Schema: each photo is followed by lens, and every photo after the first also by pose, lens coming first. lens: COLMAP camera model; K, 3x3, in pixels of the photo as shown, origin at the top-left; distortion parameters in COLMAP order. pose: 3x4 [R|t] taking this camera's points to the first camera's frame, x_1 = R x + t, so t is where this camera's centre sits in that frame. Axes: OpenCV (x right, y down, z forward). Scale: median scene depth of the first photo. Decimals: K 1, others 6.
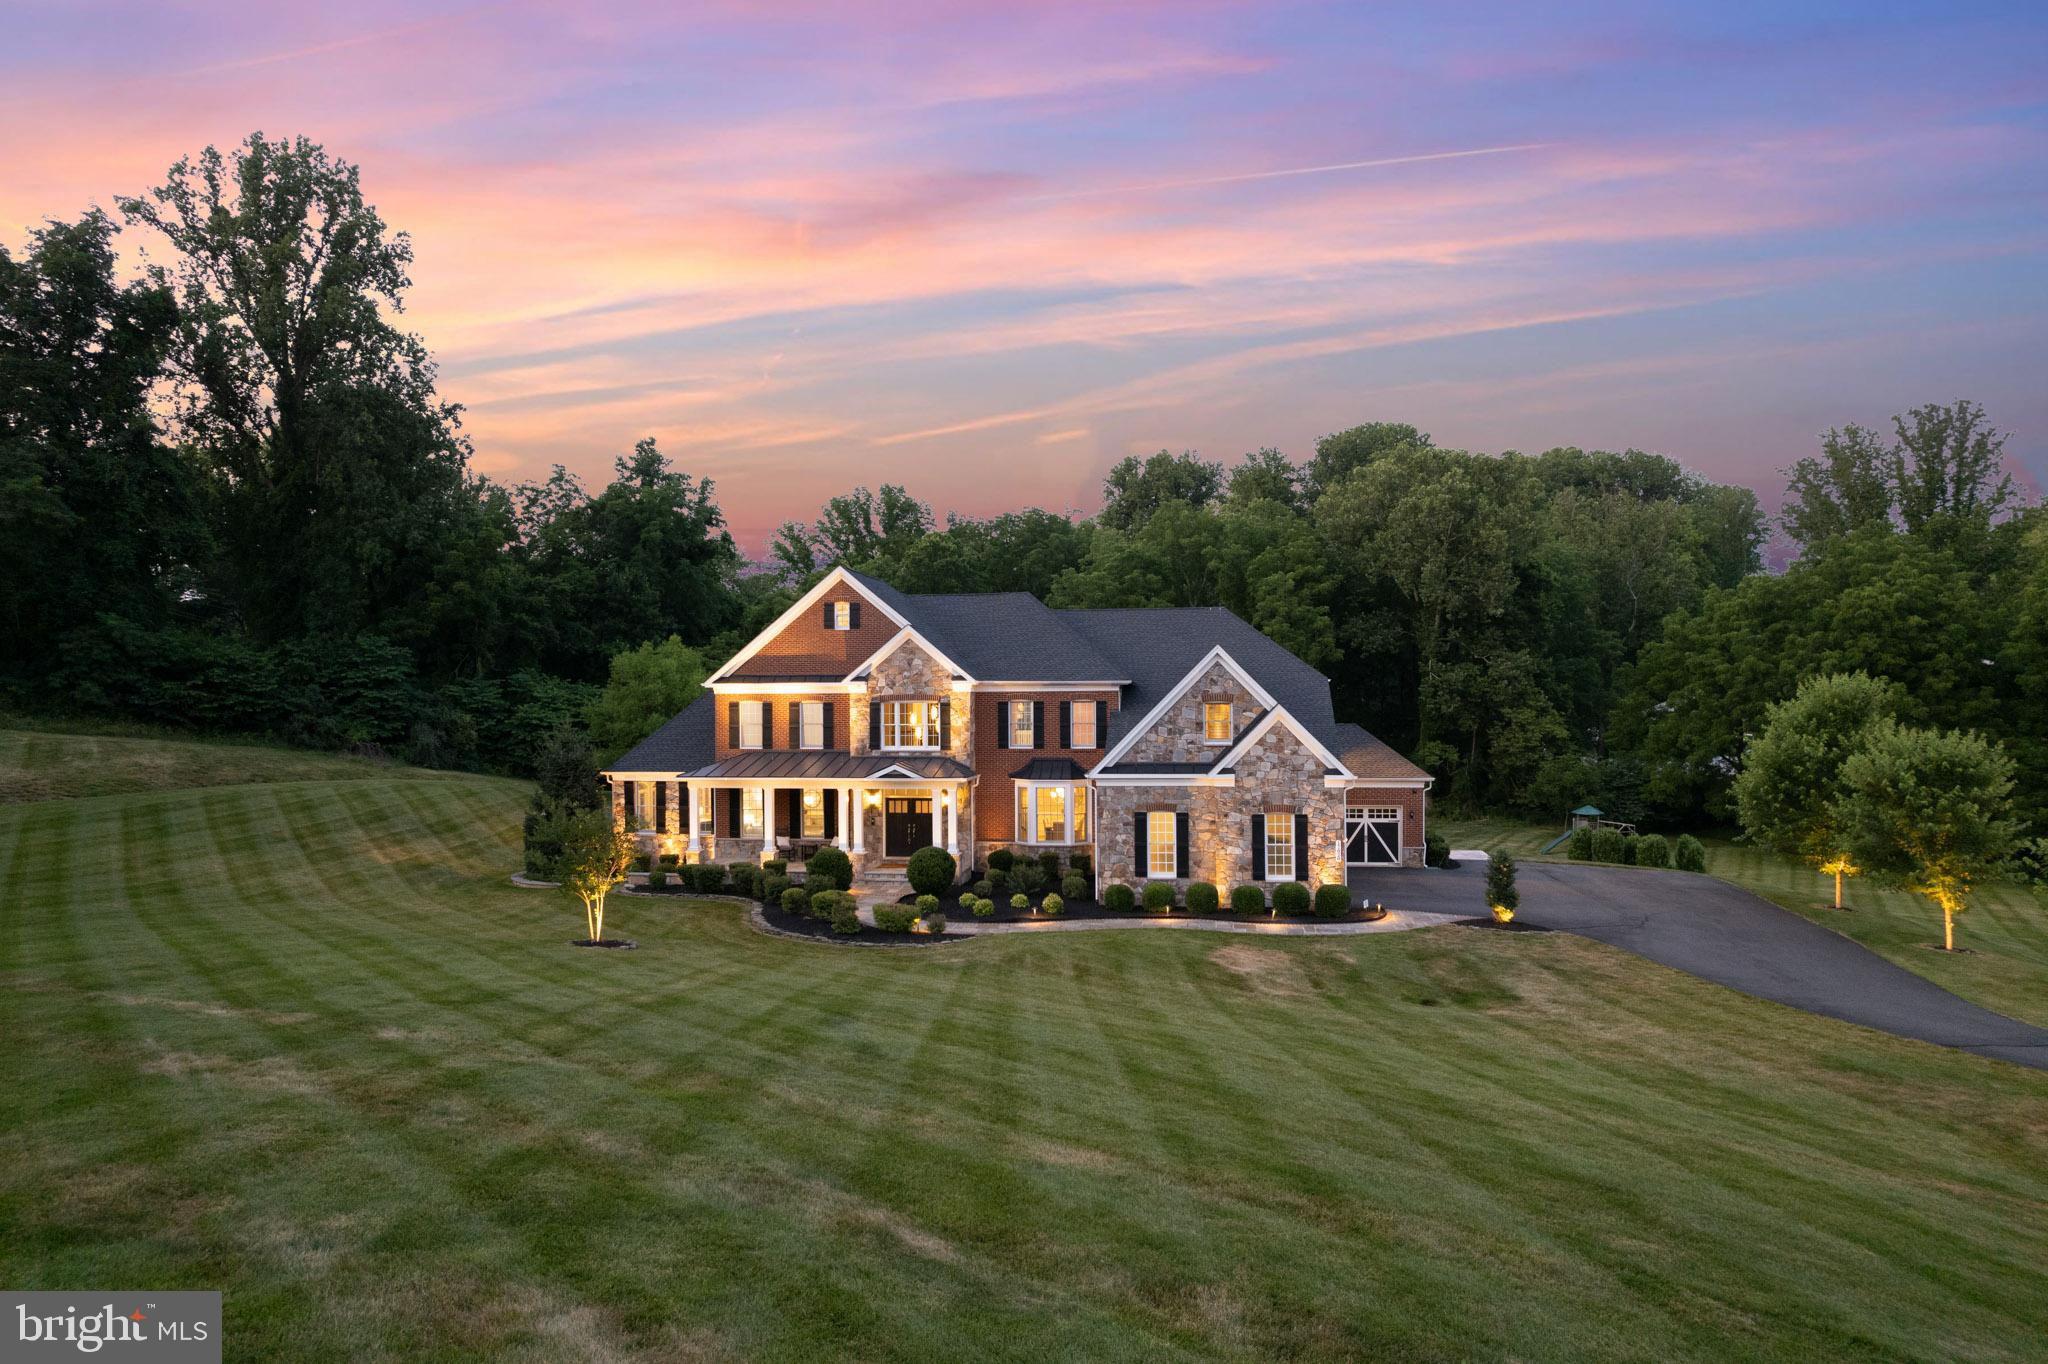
lens RADIAL K [[1312.5, 0, 1024.0], [0, 1312.5, 682.0], [0, 0, 1]] dist [-0.076963, 0.070370]
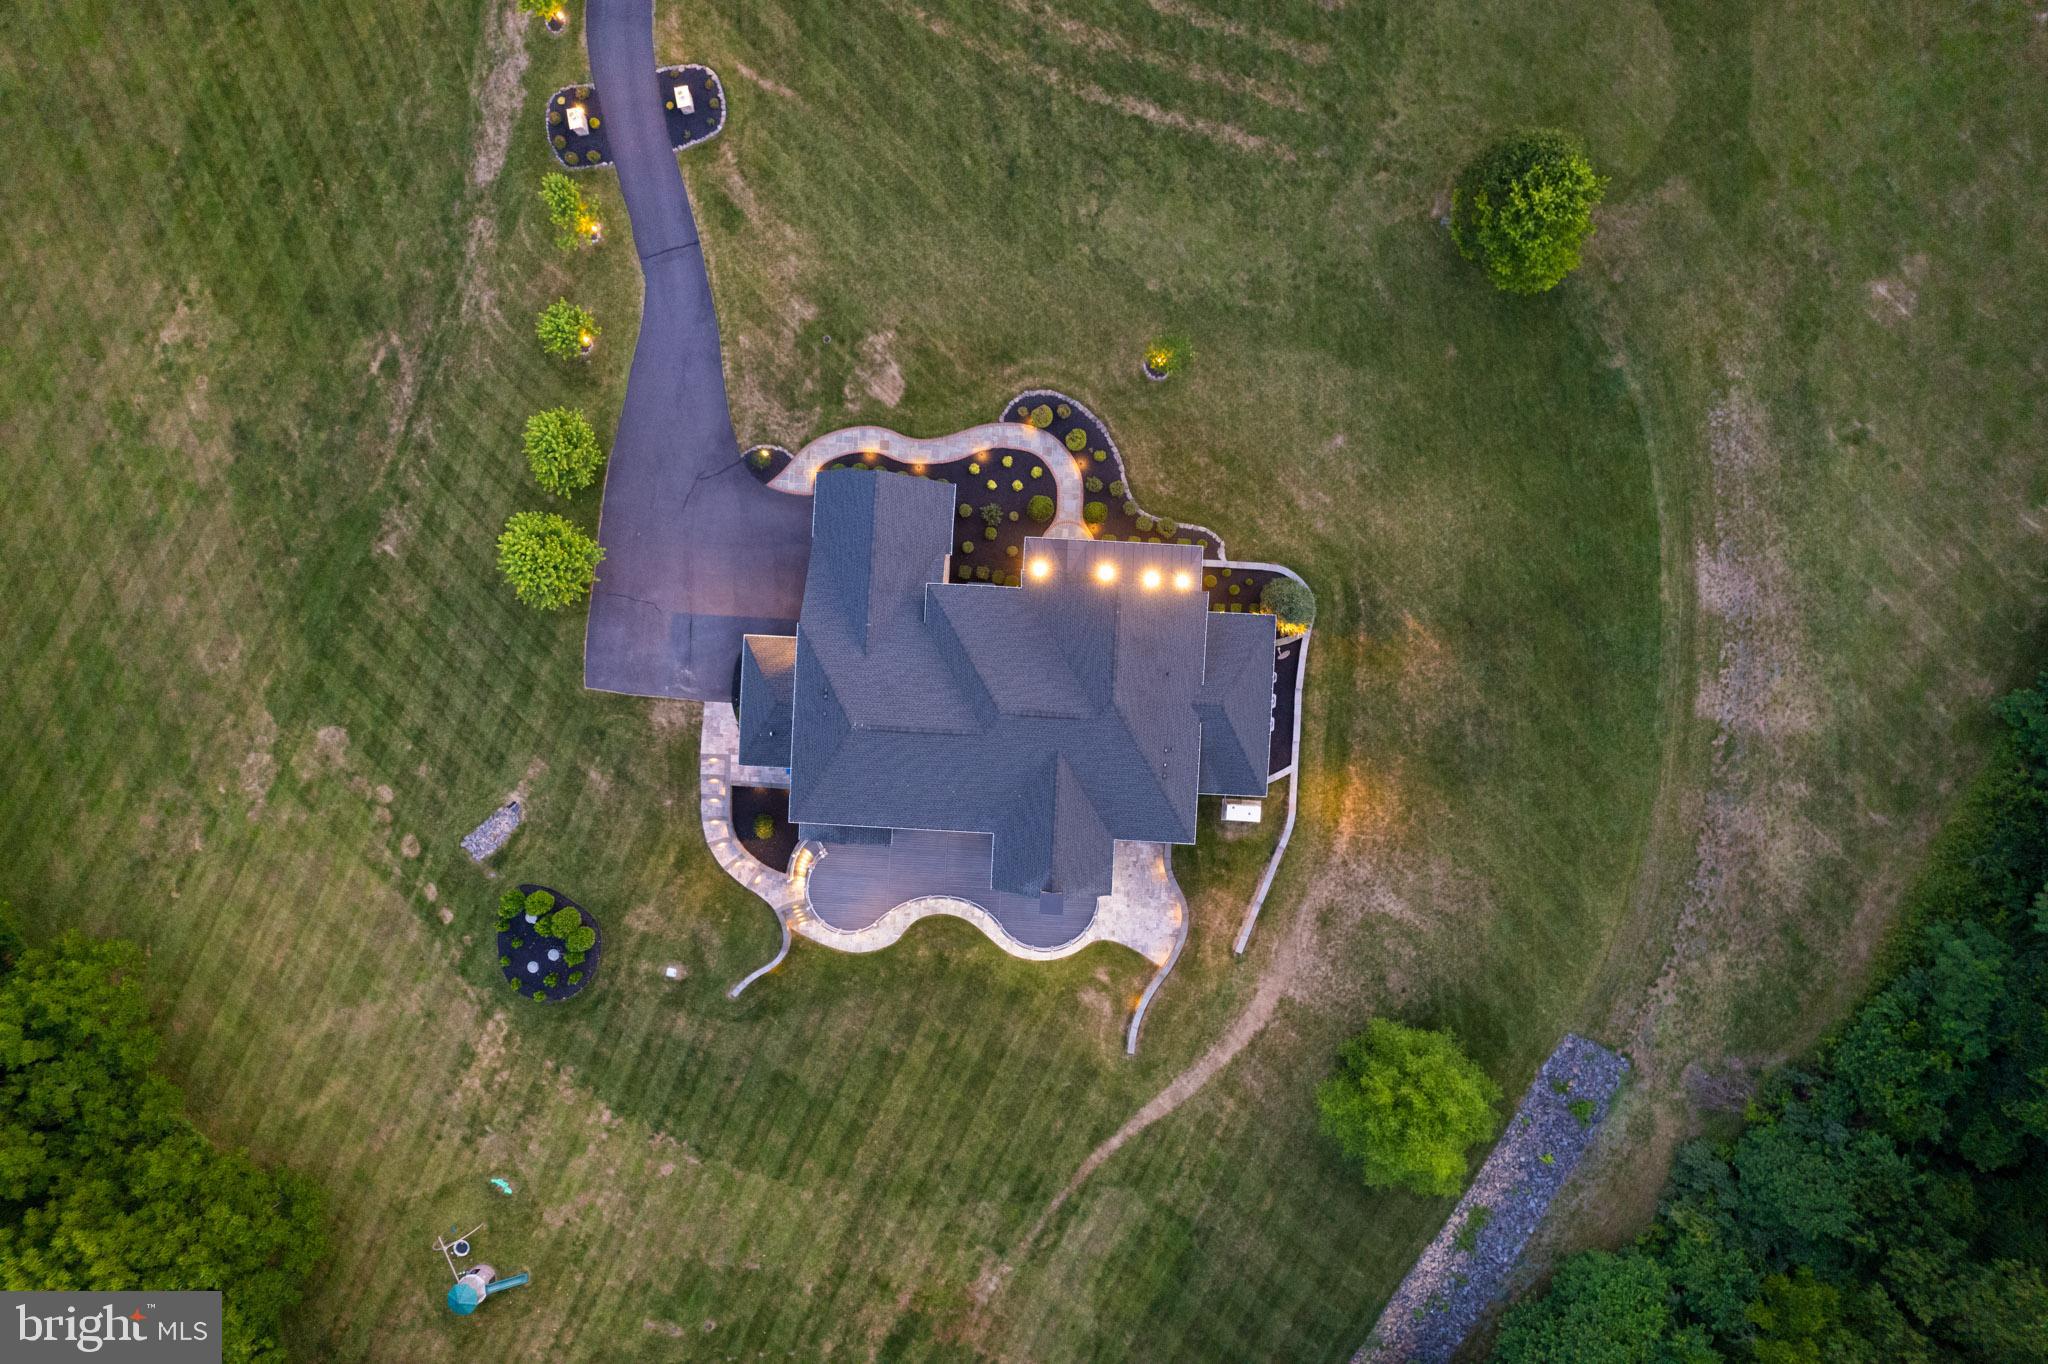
lens RADIAL K [[1312.5, 0, 1024.0], [0, 1312.5, 682.0], [0, 0, 1]] dist [-0.076963, 0.070370]
pose [[-0.996330, 0.085203, 0.008183, -0.036736], [0.007734, -0.005598, 0.999954, -1.575715], [0.085245, 0.996348, 0.004919, 1.108158]]
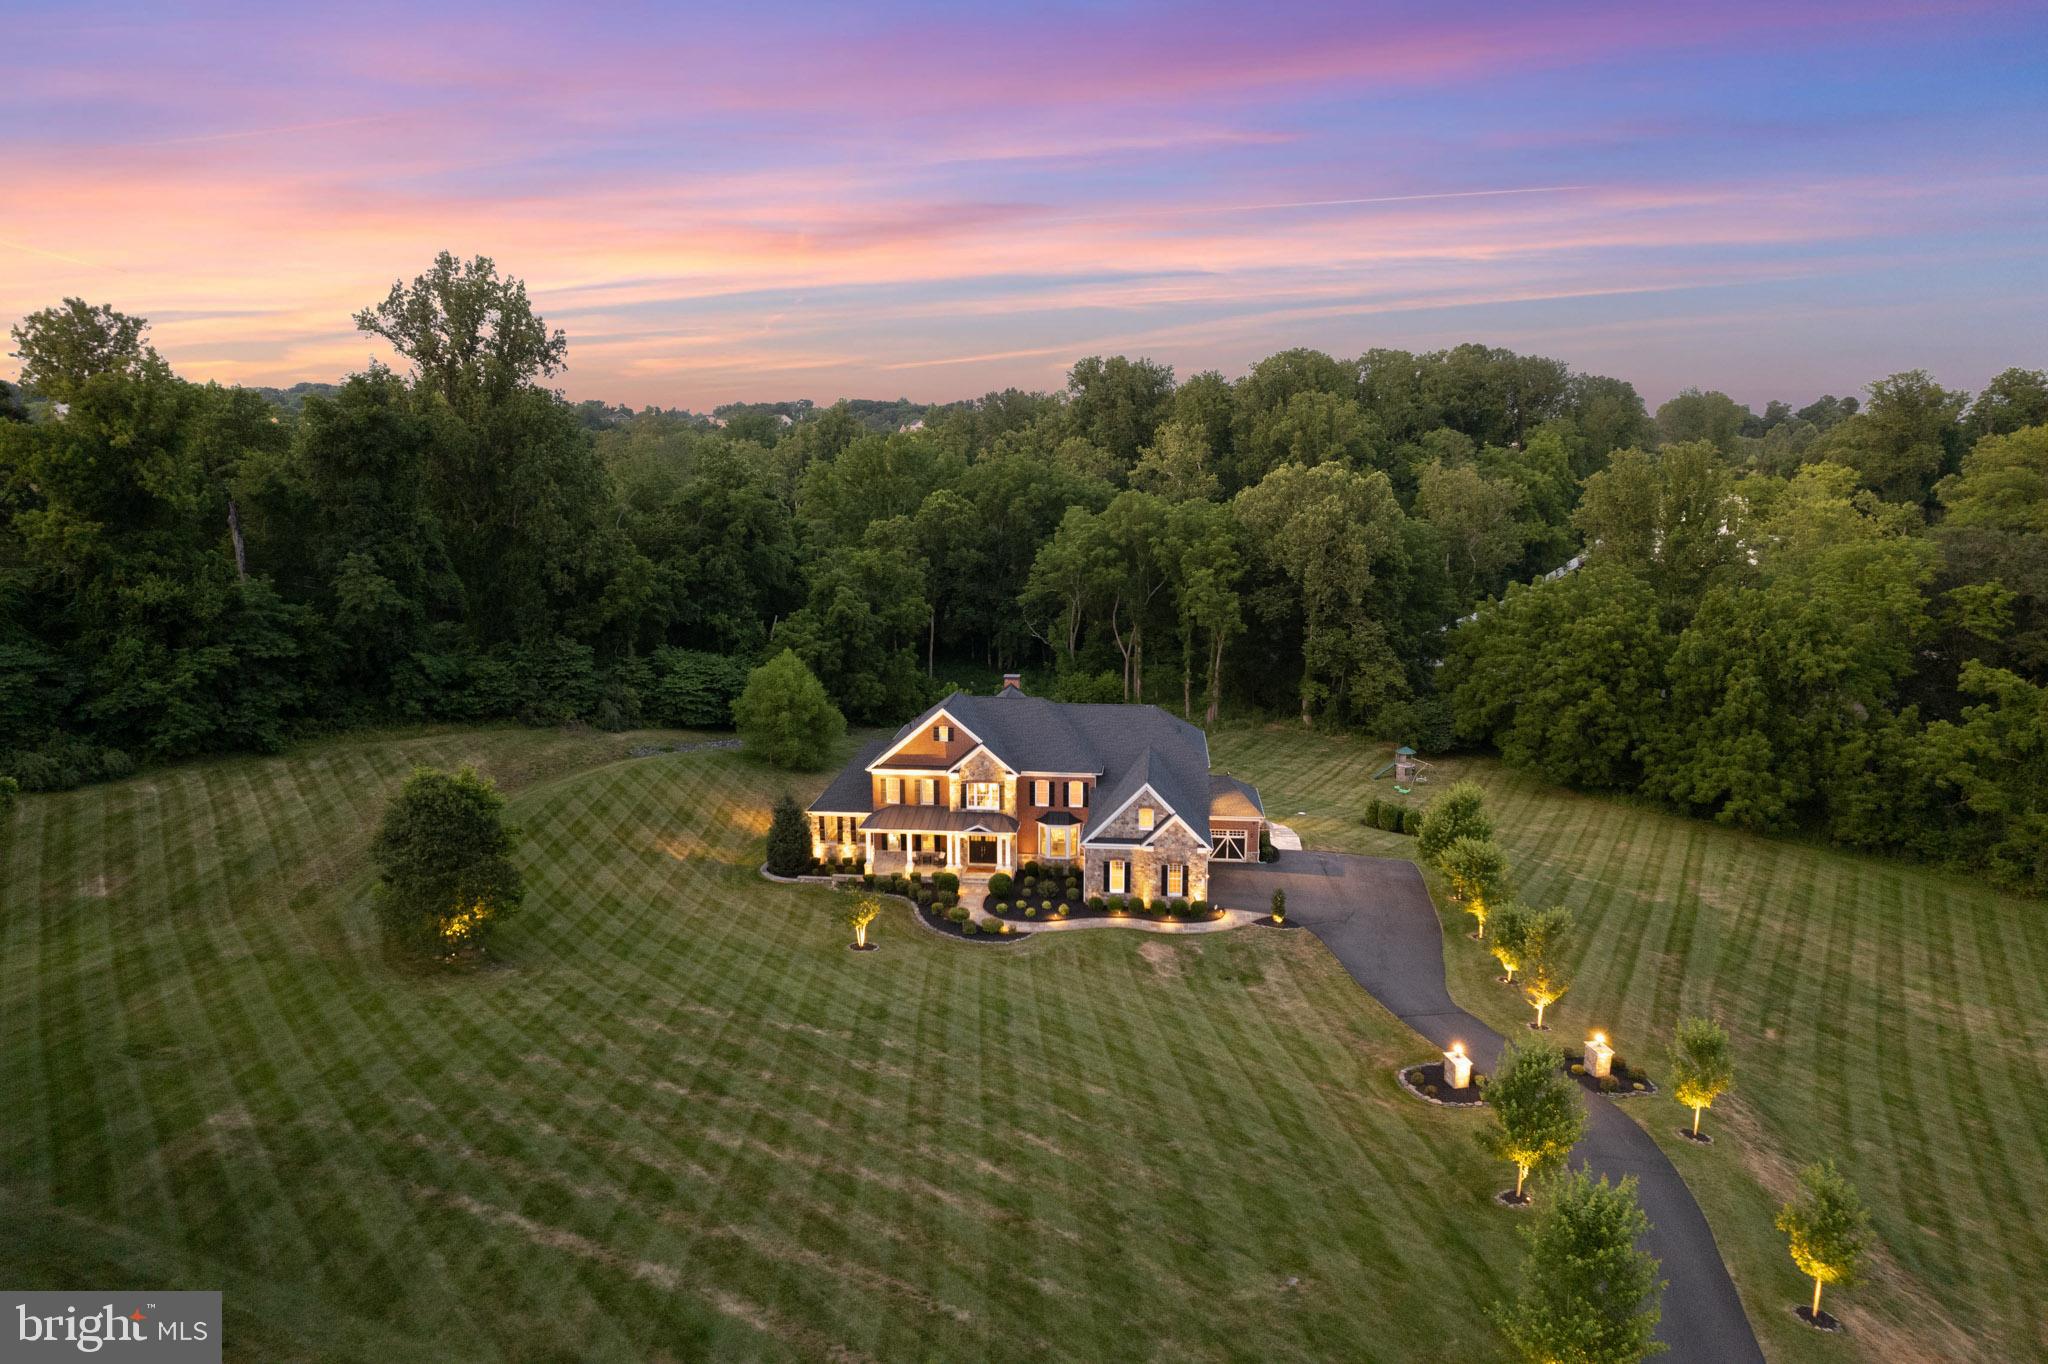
lens RADIAL K [[1312.5, 0, 1024.0], [0, 1312.5, 682.0], [0, 0, 1]] dist [-0.076963, 0.070370]
pose [[0.999319, -0.001451, 0.036864, -0.096276], [-0.005376, 0.982830, 0.184434, -0.466577], [-0.036499, -0.184506, 0.982153, -0.791718]]
